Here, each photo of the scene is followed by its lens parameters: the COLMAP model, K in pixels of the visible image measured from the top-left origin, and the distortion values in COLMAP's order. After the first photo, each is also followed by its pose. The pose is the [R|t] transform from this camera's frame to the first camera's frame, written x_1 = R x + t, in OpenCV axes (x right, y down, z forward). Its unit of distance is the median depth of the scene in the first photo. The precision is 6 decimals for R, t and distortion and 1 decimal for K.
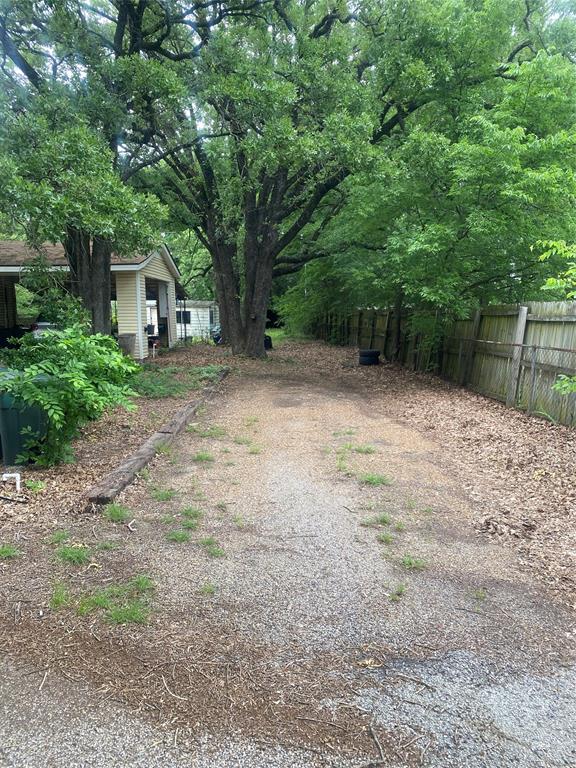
lens RADIAL K [[573.5, 0, 288.7], [0, 573.5, 387.1], [0, 0, 1]] dist [-0.007790, -0.000979]
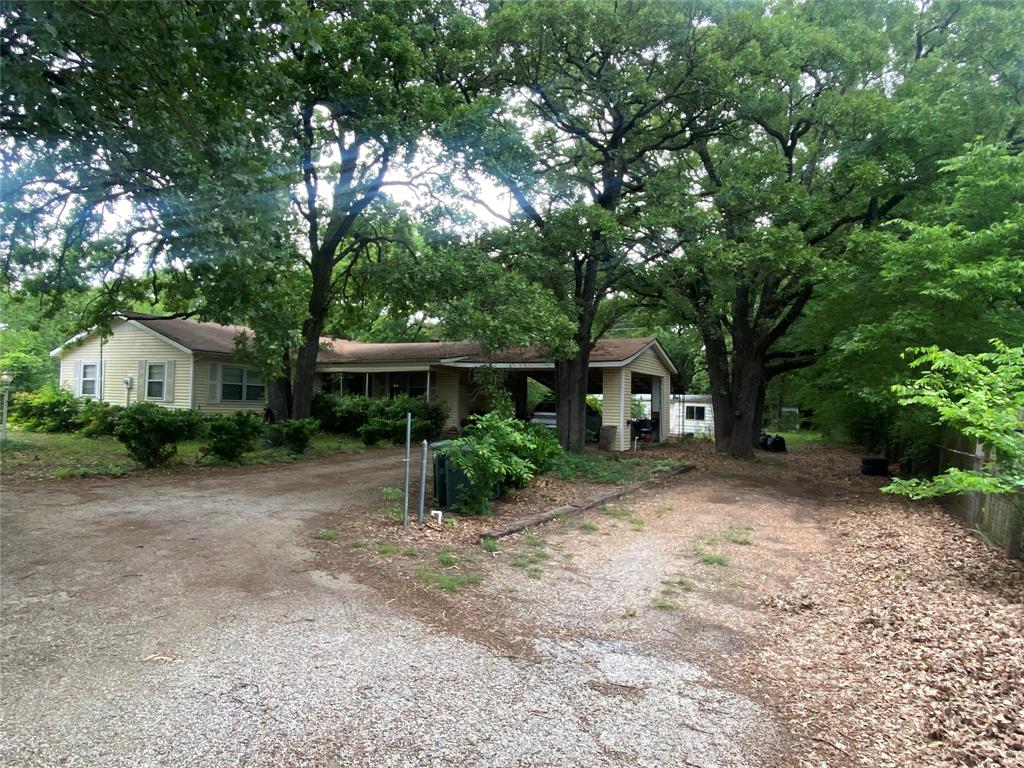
lens RADIAL K [[629.7, 0, 512.1], [0, 629.7, 382.1], [0, 0, 1]] dist [0.001318, 0.000065]
pose [[0.877360, 0.012655, -0.479666, 0.223955], [-0.093122, 0.985137, -0.144339, 0.020909], [0.470710, 0.171305, 0.865498, -0.175476]]
